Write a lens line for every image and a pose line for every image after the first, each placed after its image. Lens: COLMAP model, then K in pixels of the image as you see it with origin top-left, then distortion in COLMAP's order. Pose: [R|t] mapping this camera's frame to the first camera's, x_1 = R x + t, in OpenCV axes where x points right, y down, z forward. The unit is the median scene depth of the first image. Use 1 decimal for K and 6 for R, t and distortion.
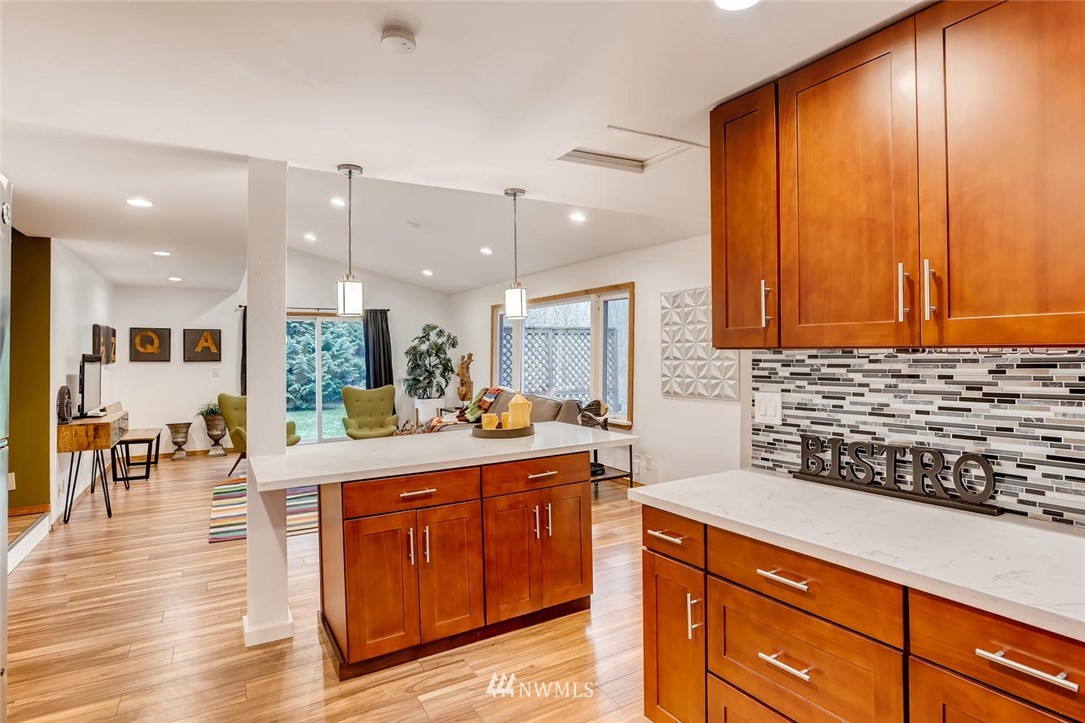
lens RADIAL K [[592.5, 0, 540.3], [0, 592.5, 356.2], [0, 0, 1]] dist [-0.005575, -0.001493]
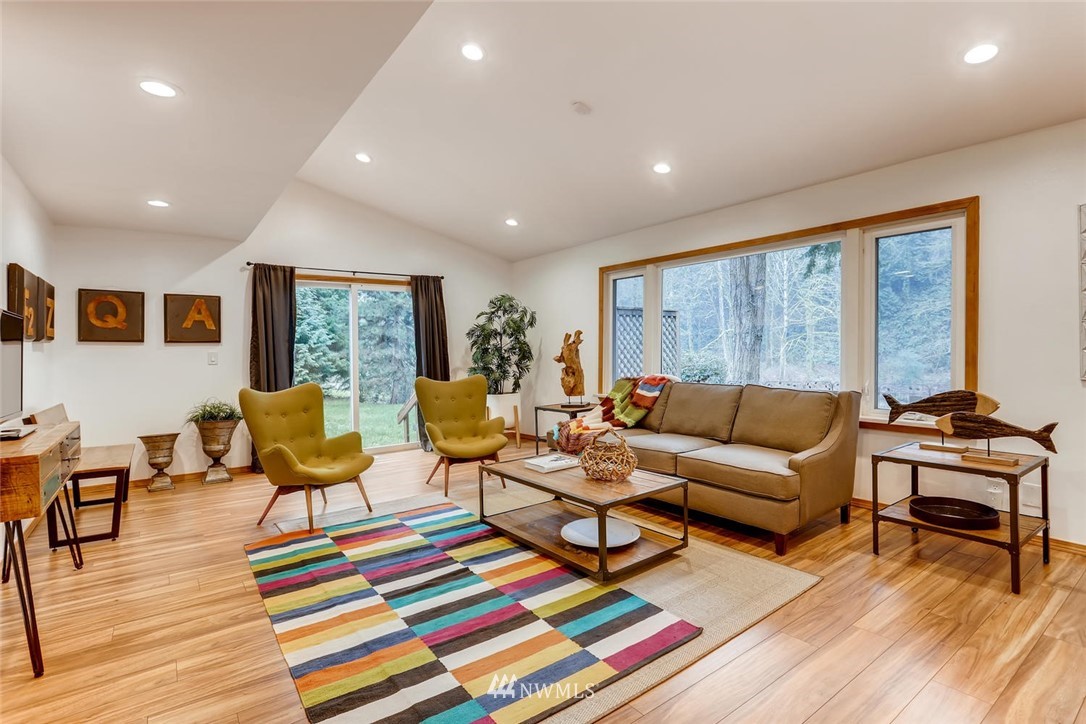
lens RADIAL K [[524.9, 0, 518.5], [0, 524.9, 355.5], [0, 0, 1]] dist [-0.011288, 0.005556]
pose [[0.994870, -0.003930, 0.101081, -0.265214], [0.003864, 0.999992, 0.000843, 0.025369], [-0.101083, -0.000448, 0.994878, 0.371113]]
